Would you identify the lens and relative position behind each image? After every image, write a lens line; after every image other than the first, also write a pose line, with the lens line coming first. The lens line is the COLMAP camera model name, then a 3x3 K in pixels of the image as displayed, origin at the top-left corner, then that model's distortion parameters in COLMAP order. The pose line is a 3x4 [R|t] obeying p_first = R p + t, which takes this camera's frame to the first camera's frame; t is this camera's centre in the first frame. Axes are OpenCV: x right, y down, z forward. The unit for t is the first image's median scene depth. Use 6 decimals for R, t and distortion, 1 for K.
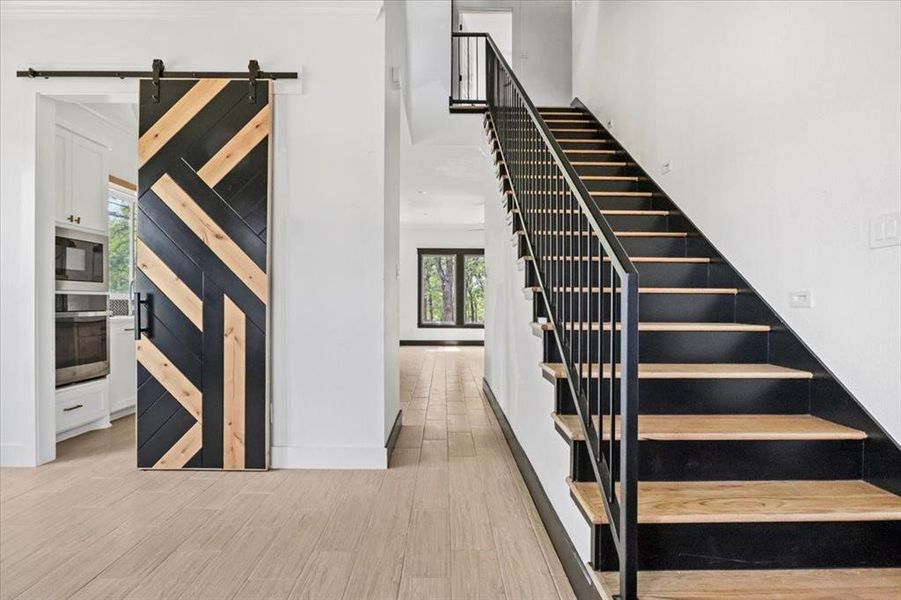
lens RADIAL K [[453.0, 0, 449.9], [0, 453.0, 302.8], [0, 0, 1]] dist [-0.013886, 0.000076]
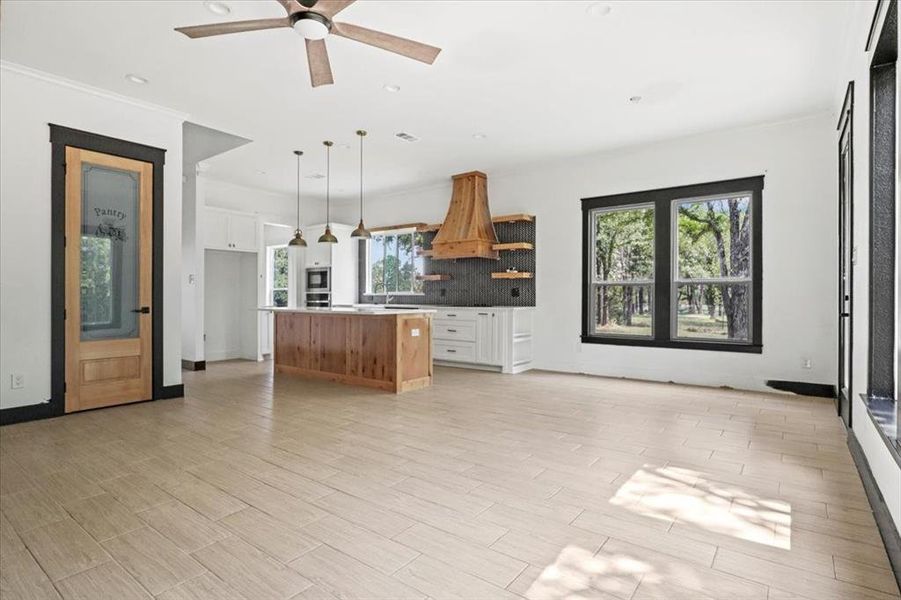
lens RADIAL K [[460.8, 0, 450.5], [0, 460.8, 300.0], [0, 0, 1]] dist [-0.014220, 0.001086]
pose [[-0.611736, 0.002326, -0.791059, 0.866337], [-0.003083, 0.999981, 0.005325, 0.001833], [0.791056, 0.005696, -0.611717, 3.713211]]
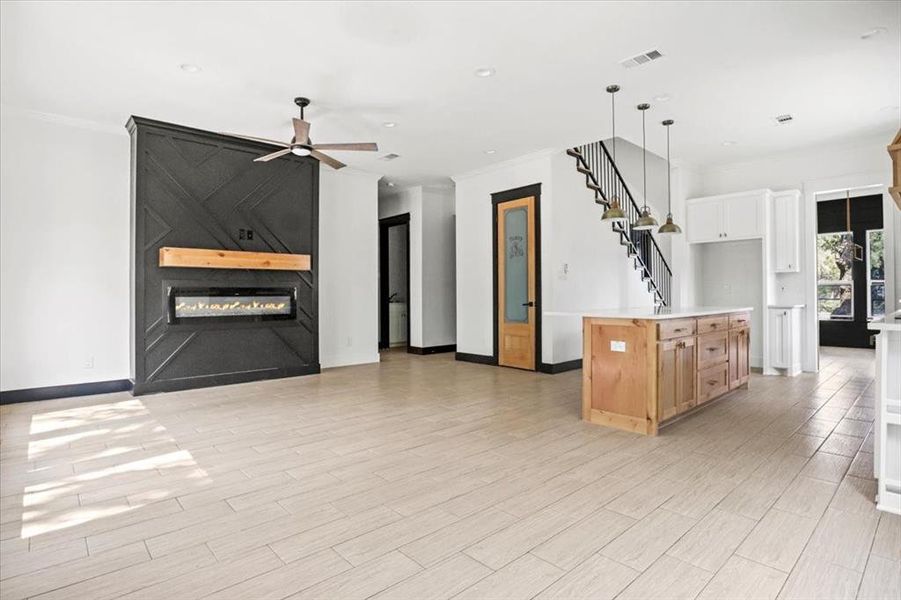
lens RADIAL K [[464.9, 0, 458.4], [0, 464.9, 290.8], [0, 0, 1]] dist [-0.023734, 0.002067]
pose [[-0.672235, 0.006375, 0.740310, -1.129398], [0.003909, 0.999980, -0.005061, -0.005204], [-0.740328, -0.000509, -0.672246, 3.656436]]
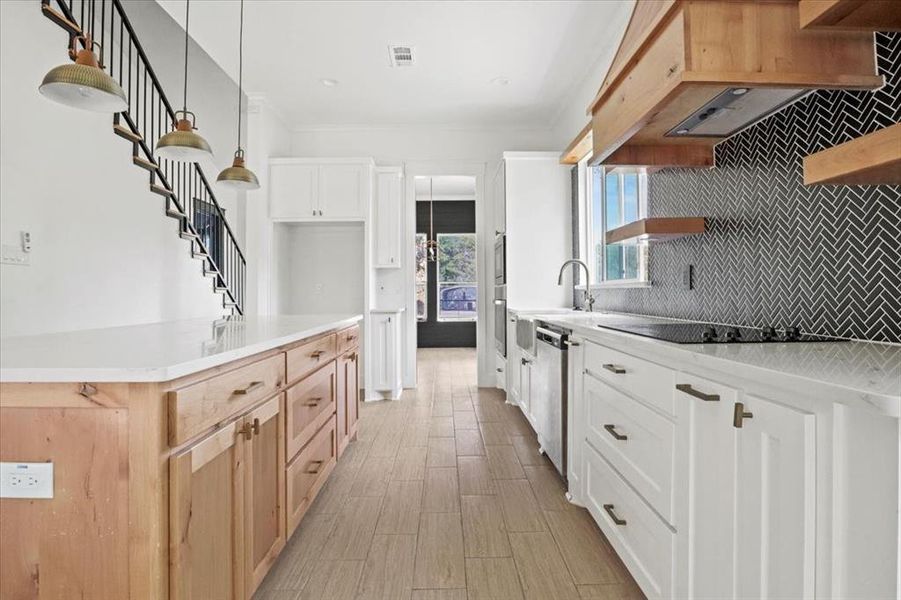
lens RADIAL K [[463.0, 0, 454.7], [0, 463.0, 280.8], [0, 0, 1]] dist [-0.029256, 0.001704]
pose [[-0.999956, 0.002692, -0.008961, -0.812508], [0.002934, 0.999627, -0.027171, -0.000821], [0.008884, -0.027196, -0.999591, 2.839339]]
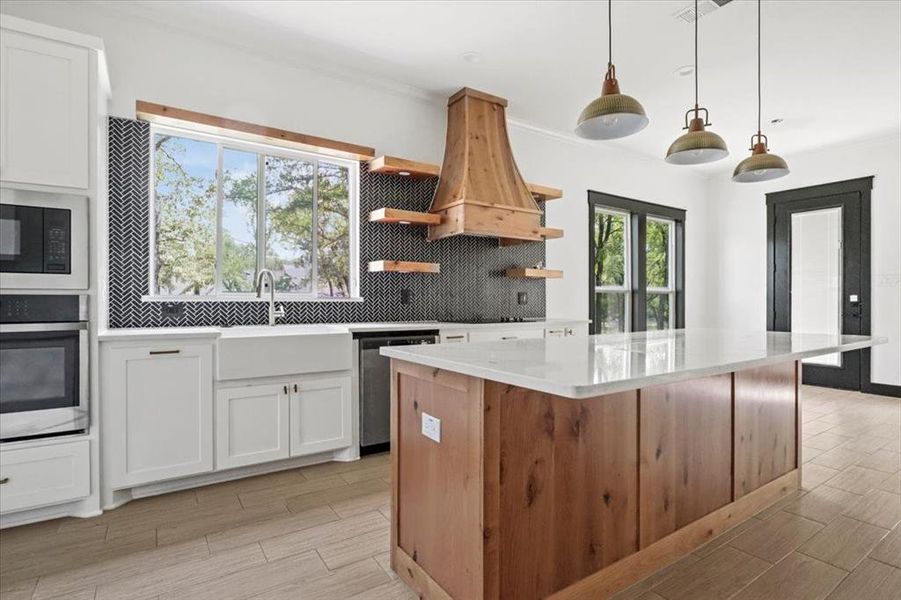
lens RADIAL K [[453.0, 0, 449.9], [0, 453.0, 302.8], [0, 0, 1]] dist [-0.013886, 0.000076]
pose [[0.544416, 0.000093, -0.838815, -0.003051], [0.000326, 1.000000, 0.000323, -0.009471], [0.838815, -0.000449, 0.544416, 1.401447]]
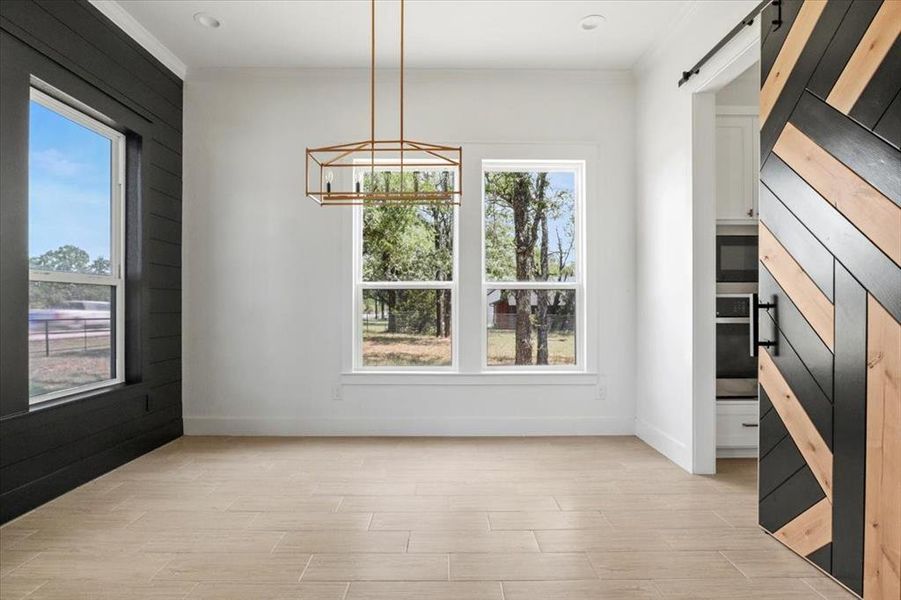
lens RADIAL K [[448.8, 0, 448.7], [0, 448.8, 305.7], [0, 0, 1]] dist [-0.017582, 0.001811]
pose [[0.006037, -0.002133, -0.999980, 0.051494], [-0.002803, 0.999994, -0.002150, 0.000643], [0.999978, 0.002816, 0.006031, 0.470374]]
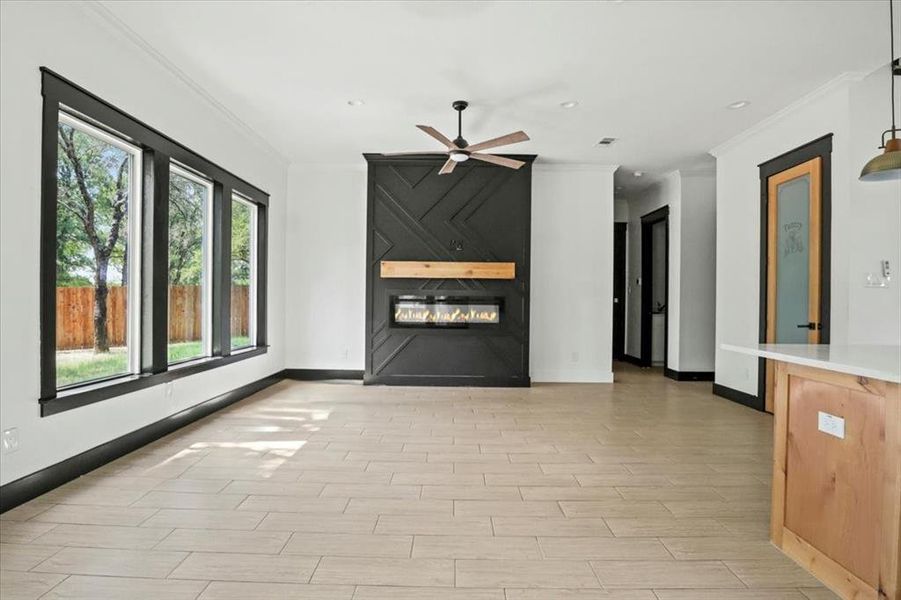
lens RADIAL K [[455.6, 0, 450.5], [0, 455.6, 300.0], [0, 0, 1]] dist [-0.030889, 0.002174]
pose [[0.015458, -0.007689, 0.999851, -1.108196], [-0.010012, 0.999919, 0.007844, -0.030340], [-0.999830, -0.010132, 0.015380, 3.007175]]
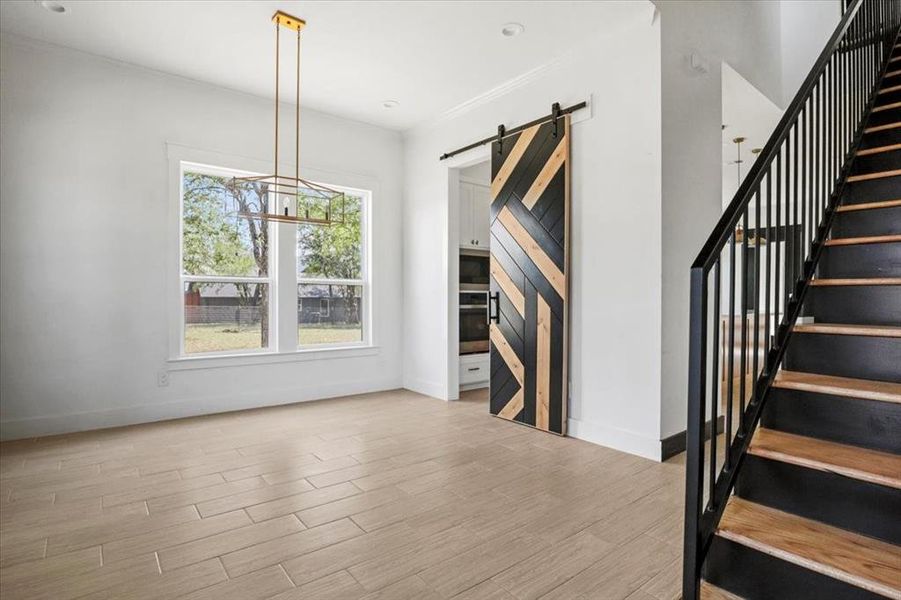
lens RADIAL K [[455.6, 0, 450.5], [0, 455.6, 300.0], [0, 0, 1]] dist [-0.030889, 0.002174]
pose [[0.617525, 0.002478, -0.786548, 0.368994], [-0.002681, 0.999996, 0.001046, 0.003486], [0.786547, 0.001463, 0.617529, 0.002276]]
